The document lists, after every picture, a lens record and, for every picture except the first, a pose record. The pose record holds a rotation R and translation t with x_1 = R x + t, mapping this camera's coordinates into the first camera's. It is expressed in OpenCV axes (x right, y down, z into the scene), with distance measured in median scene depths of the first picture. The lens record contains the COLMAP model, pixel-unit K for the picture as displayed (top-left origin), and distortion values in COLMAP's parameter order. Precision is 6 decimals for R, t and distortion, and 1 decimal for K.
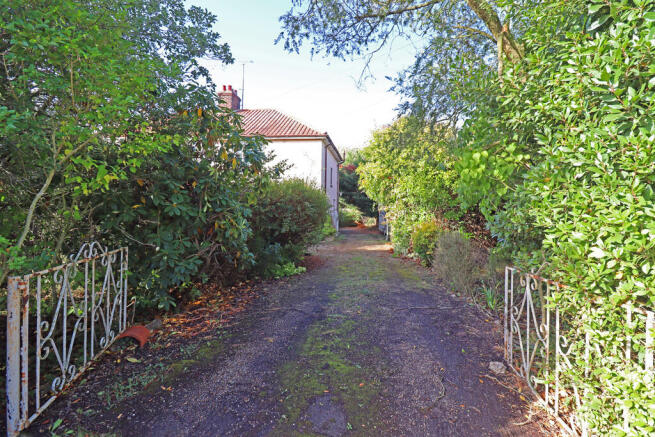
lens RADIAL K [[304.0, 0, 327.8], [0, 304.0, 218.1], [0, 0, 1]] dist [-0.000217, -0.000002]
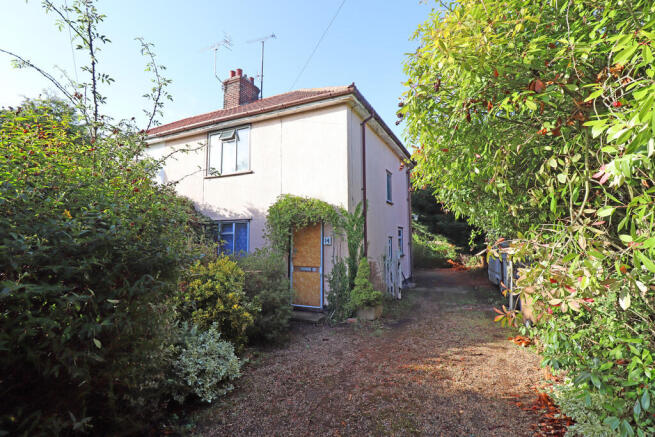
lens RADIAL K [[304.0, 0, 324.8], [0, 304.0, 215.1], [0, 0, 1]] dist [-0.000217, -0.000002]
pose [[0.948340, -0.039261, -0.314817, 0.069770], [0.003049, 0.993395, -0.114704, -0.018072], [0.317241, 0.107818, 0.942196, 0.413524]]
